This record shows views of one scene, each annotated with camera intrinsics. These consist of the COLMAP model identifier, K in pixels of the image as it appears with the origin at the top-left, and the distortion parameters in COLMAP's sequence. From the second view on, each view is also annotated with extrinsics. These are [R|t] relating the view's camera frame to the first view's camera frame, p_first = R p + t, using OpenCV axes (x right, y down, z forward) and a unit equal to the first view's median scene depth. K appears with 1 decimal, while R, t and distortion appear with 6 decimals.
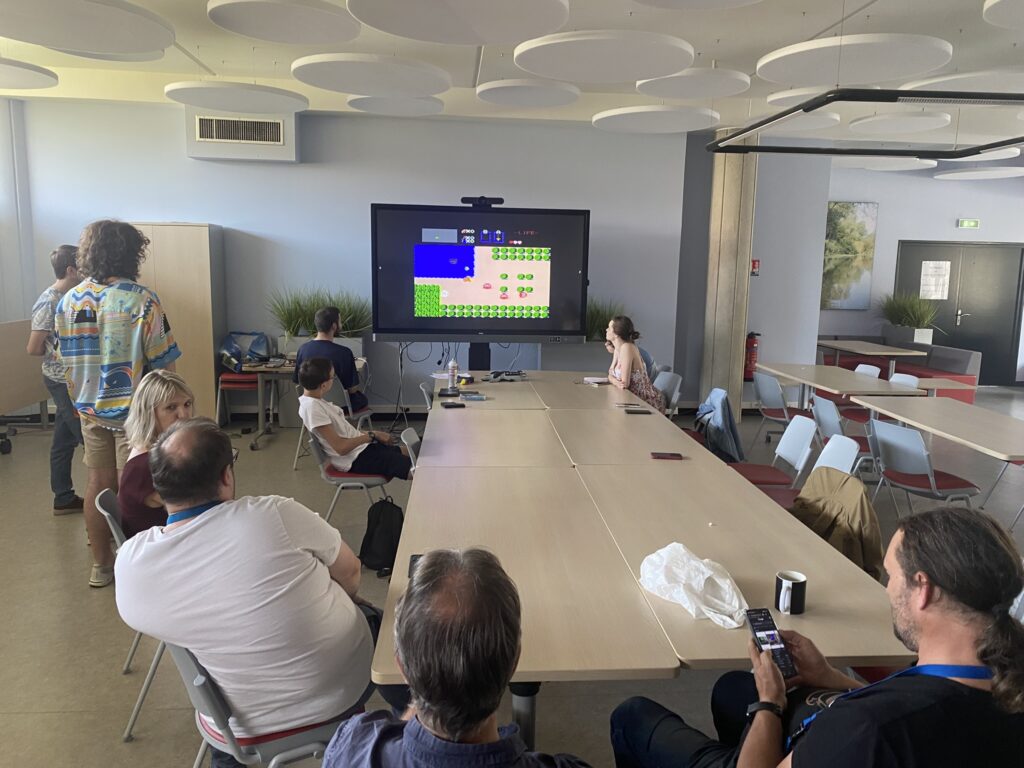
lens RADIAL K [[775.0, 0, 512.0], [0, 775.0, 384.0], [0, 0, 1]] dist [0.005785, 0.000901]
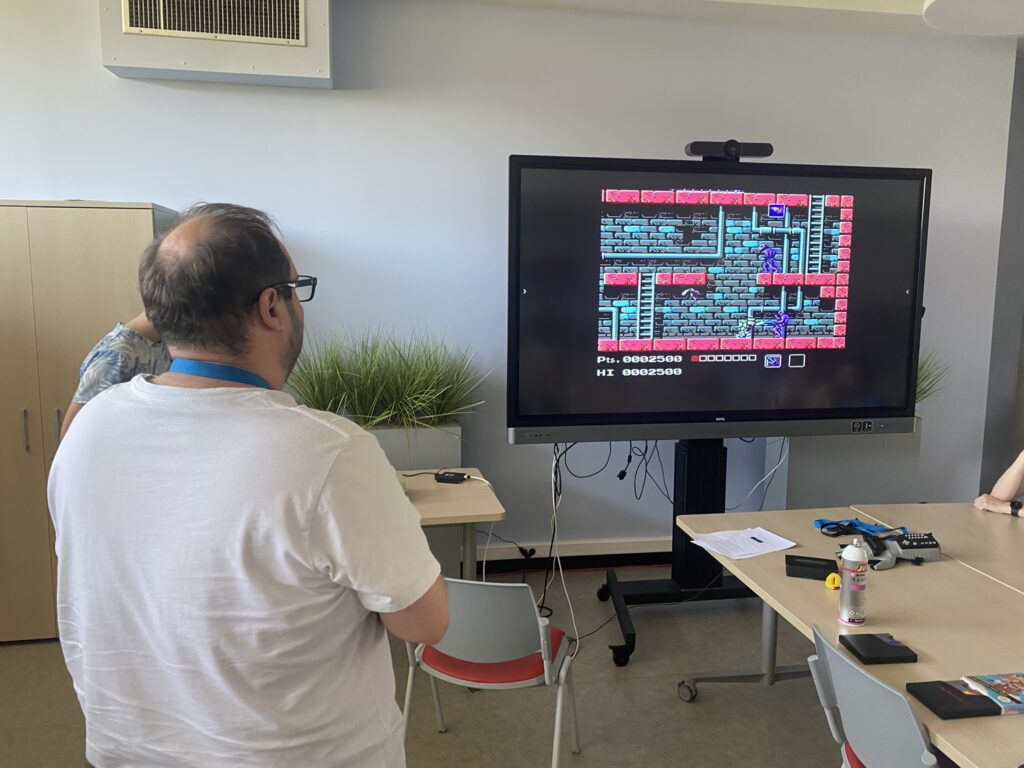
lens RADIAL K [[775.0, 0, 512.0], [0, 775.0, 384.0], [0, 0, 1]] dist [0.005785, 0.000901]
pose [[0.997650, -0.025365, 0.063651, -0.205734], [0.026808, 0.999400, -0.021921, -0.081346], [-0.063057, 0.023576, 0.997731, 0.518721]]
